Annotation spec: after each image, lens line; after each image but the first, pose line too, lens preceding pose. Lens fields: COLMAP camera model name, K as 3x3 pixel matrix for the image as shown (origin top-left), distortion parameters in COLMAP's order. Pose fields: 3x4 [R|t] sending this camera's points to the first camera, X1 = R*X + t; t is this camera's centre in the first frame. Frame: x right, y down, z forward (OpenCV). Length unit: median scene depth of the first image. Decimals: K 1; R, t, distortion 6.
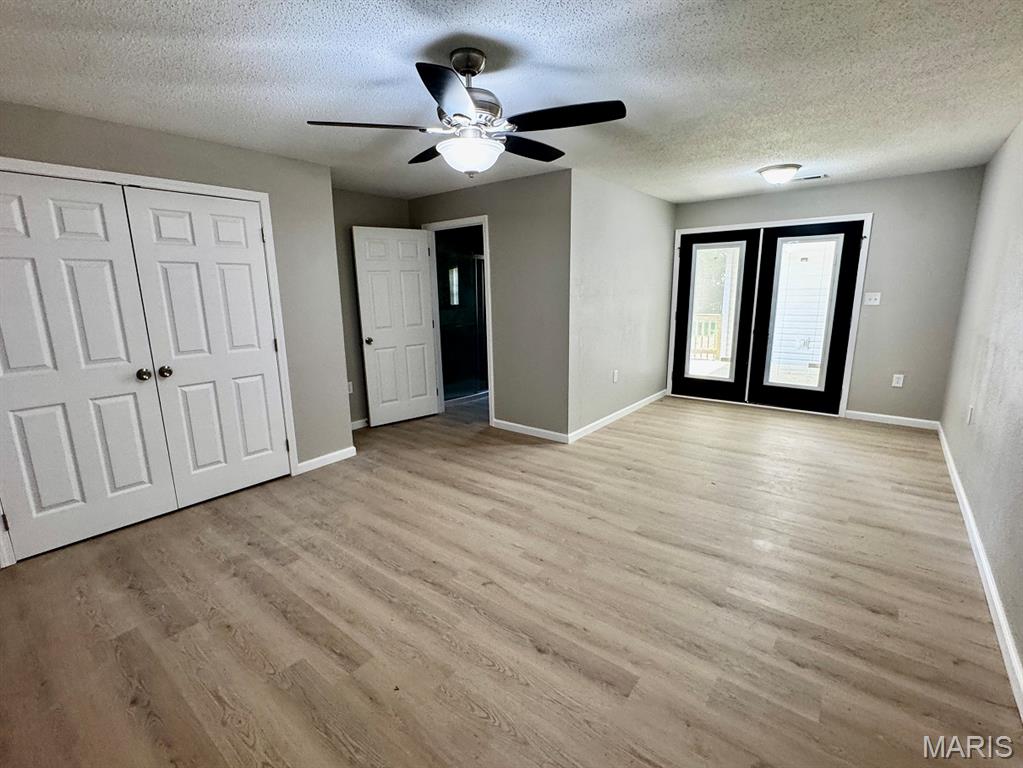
lens RADIAL K [[474.6, 0, 506.3], [0, 474.6, 383.8], [0, 0, 1]] dist [-0.003990, -0.000140]
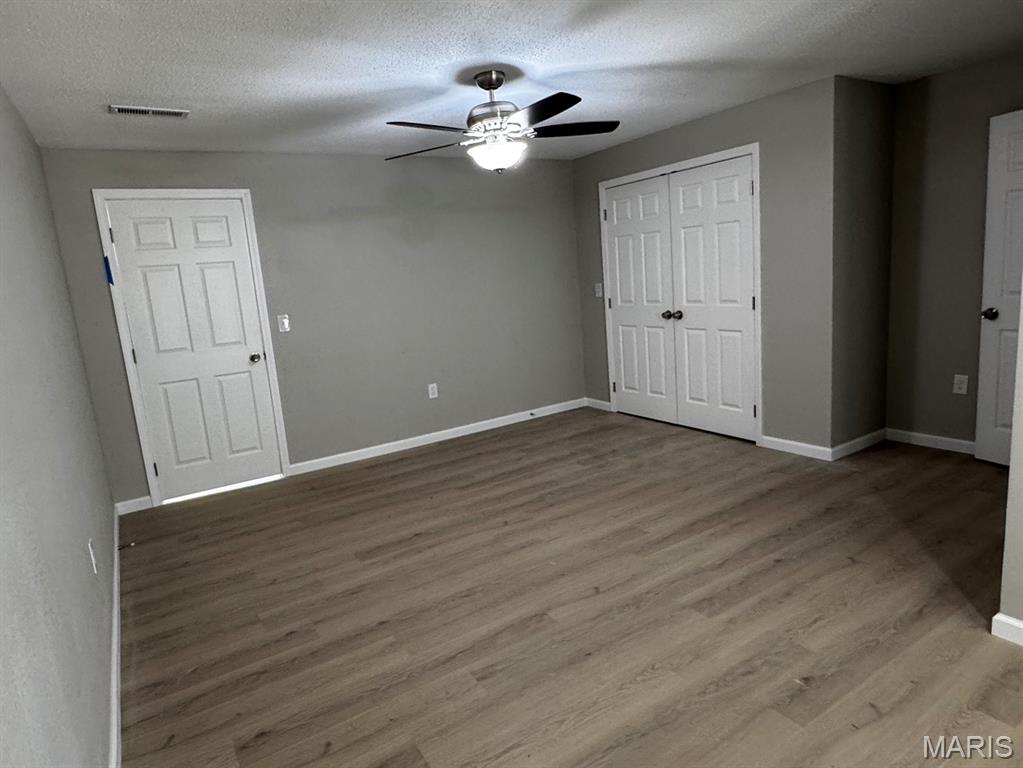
lens RADIAL K [[633.0, 0, 507.9], [0, 633.0, 386.1], [0, 0, 1]] dist [0.007114, -0.000009]
pose [[-0.342428, 0.215624, -0.914467, 1.028420], [-0.097048, 0.959985, 0.262697, -0.243458], [0.934518, 0.178702, -0.307800, 1.122256]]
